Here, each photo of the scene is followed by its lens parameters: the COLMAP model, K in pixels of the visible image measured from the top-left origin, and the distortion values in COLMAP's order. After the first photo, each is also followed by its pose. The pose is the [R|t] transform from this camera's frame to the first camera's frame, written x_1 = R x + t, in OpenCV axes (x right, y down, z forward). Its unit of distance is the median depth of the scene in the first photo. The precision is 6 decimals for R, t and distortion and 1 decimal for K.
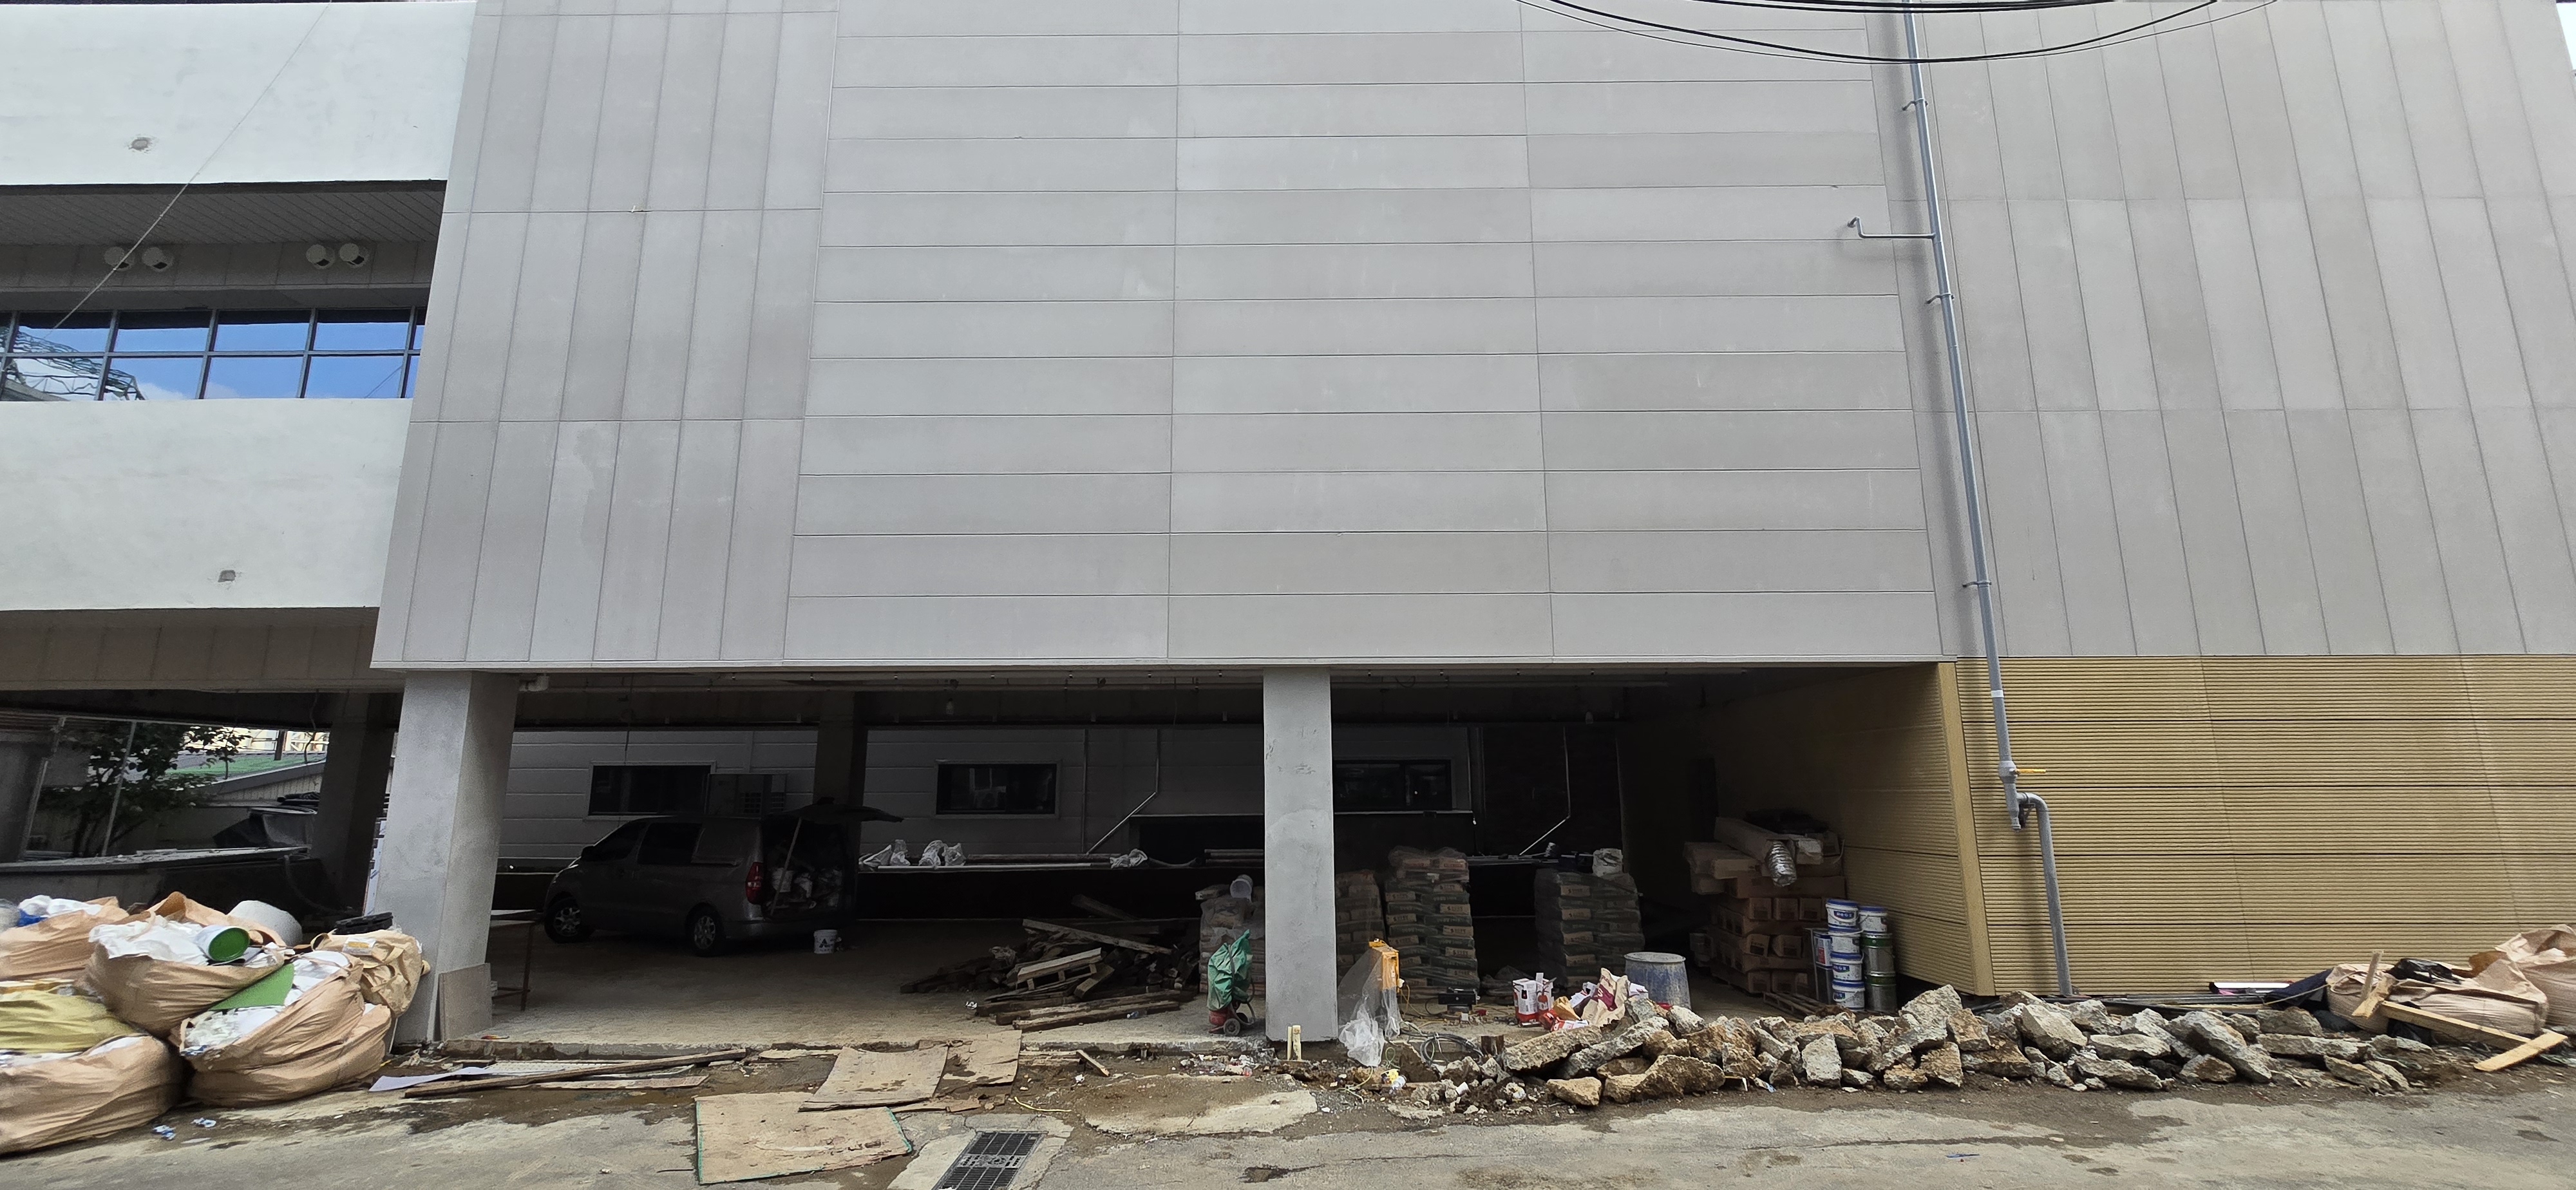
lens RADIAL K [[1052.6, 0, 1288.0], [0, 1052.6, 595.0], [0, 0, 1]] dist [-0.000967, 0.000550]
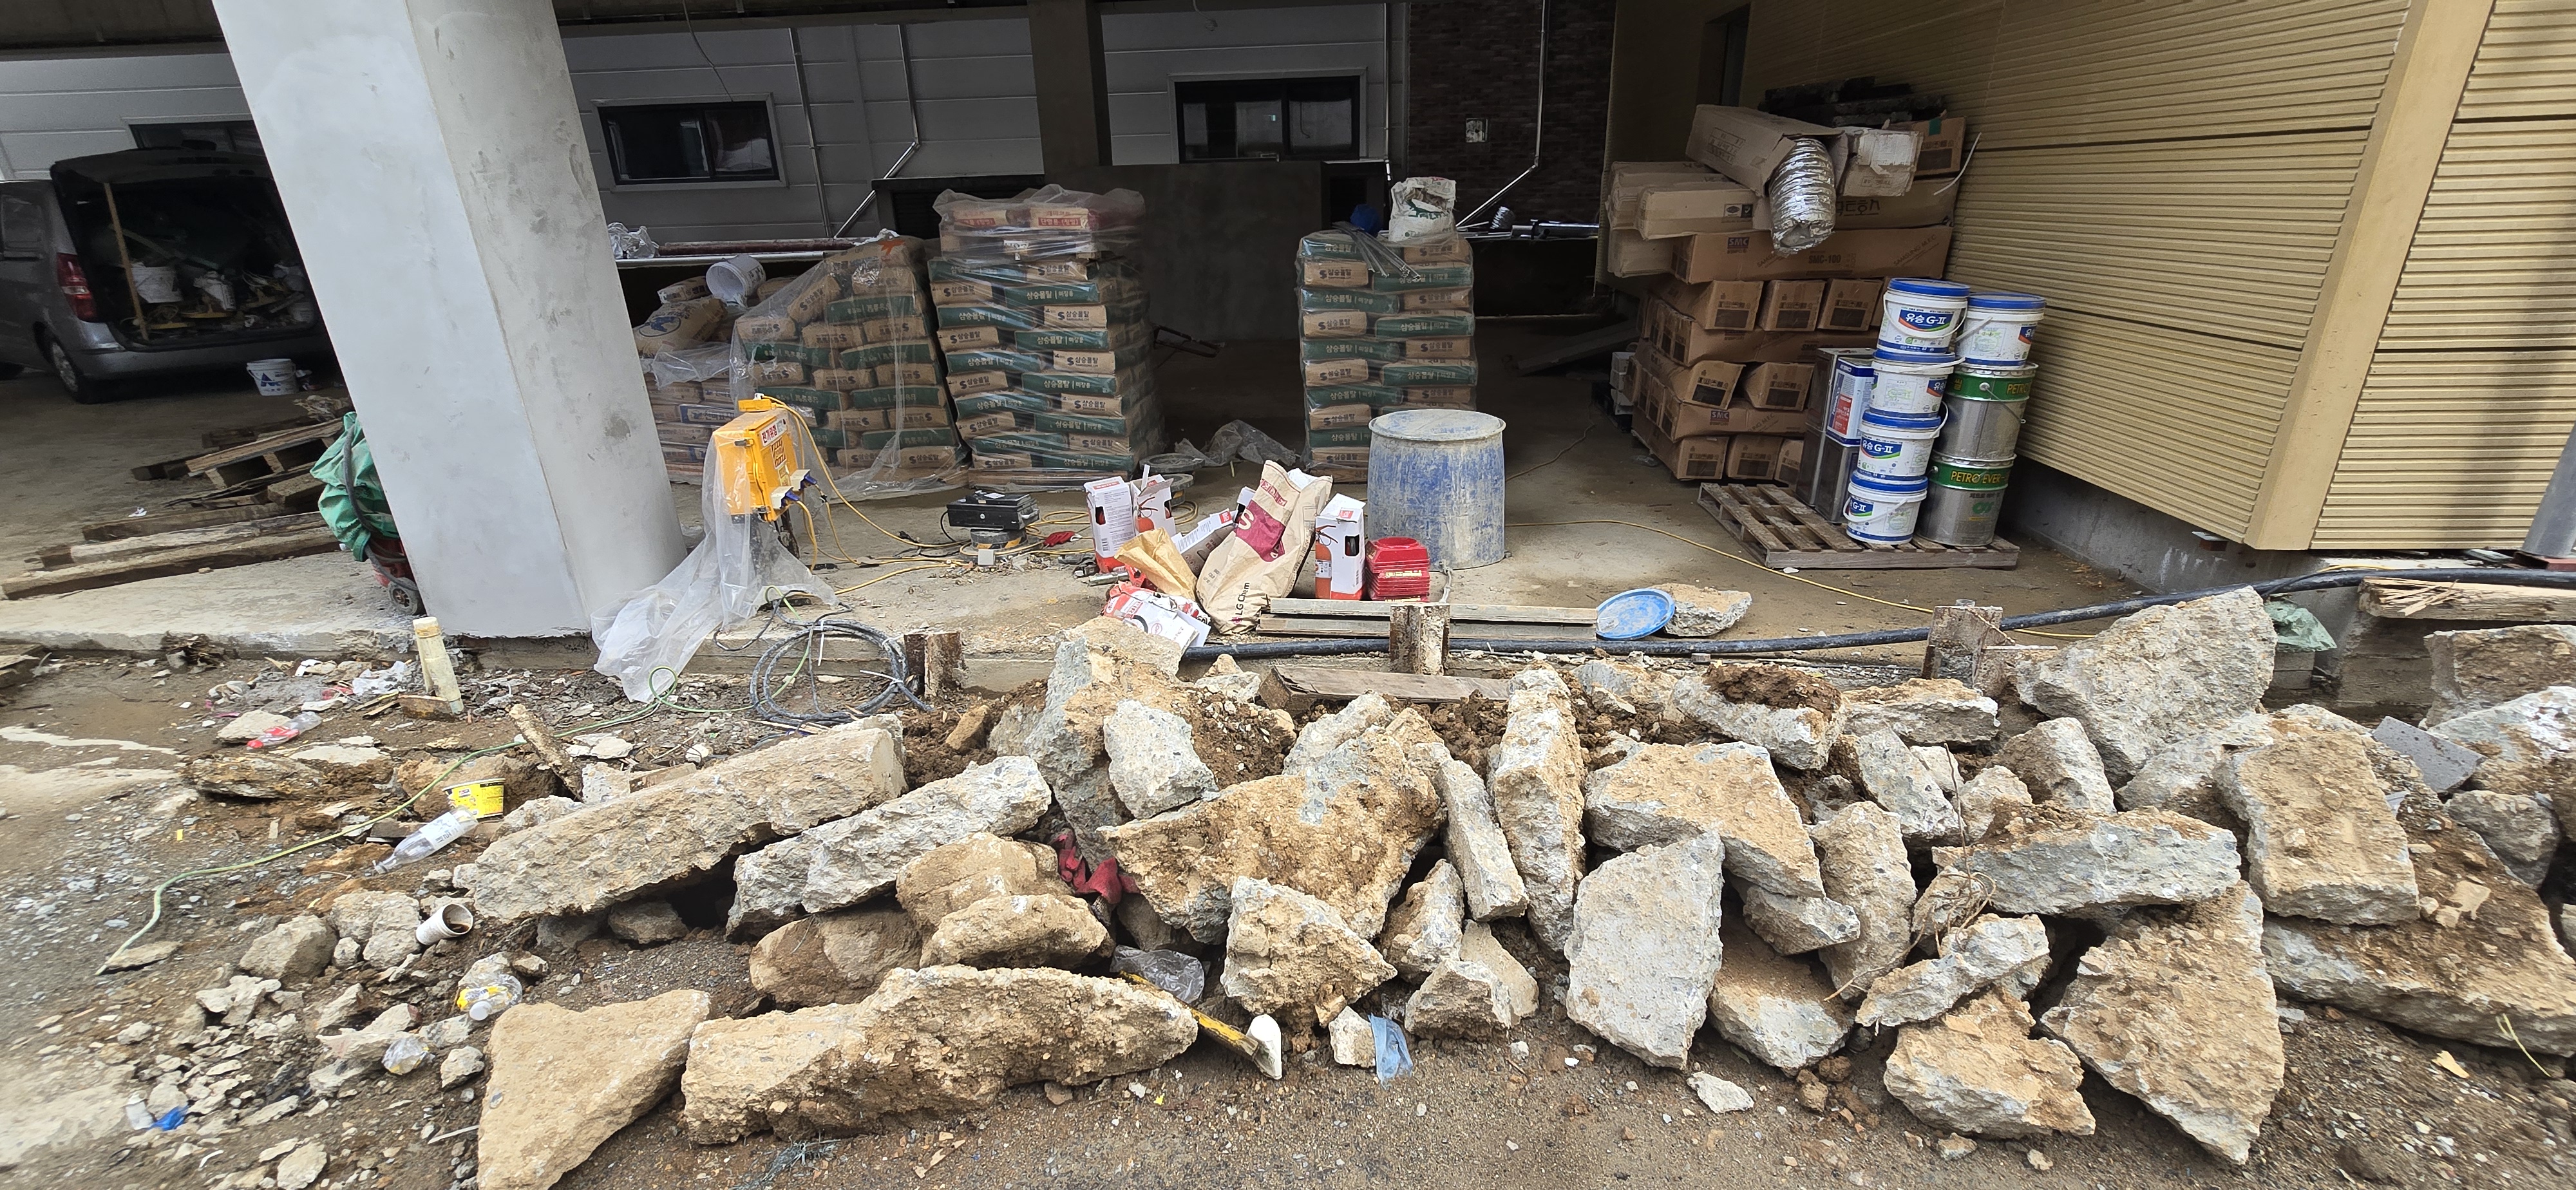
lens RADIAL K [[1052.6, 0, 1288.0], [0, 1052.6, 595.0], [0, 0, 1]] dist [-0.000967, 0.000550]
pose [[0.997696, 0.002149, -0.067802, 0.431164], [0.034035, 0.848731, 0.527729, 0.238496], [0.058680, -0.528821, 0.846703, 0.812203]]
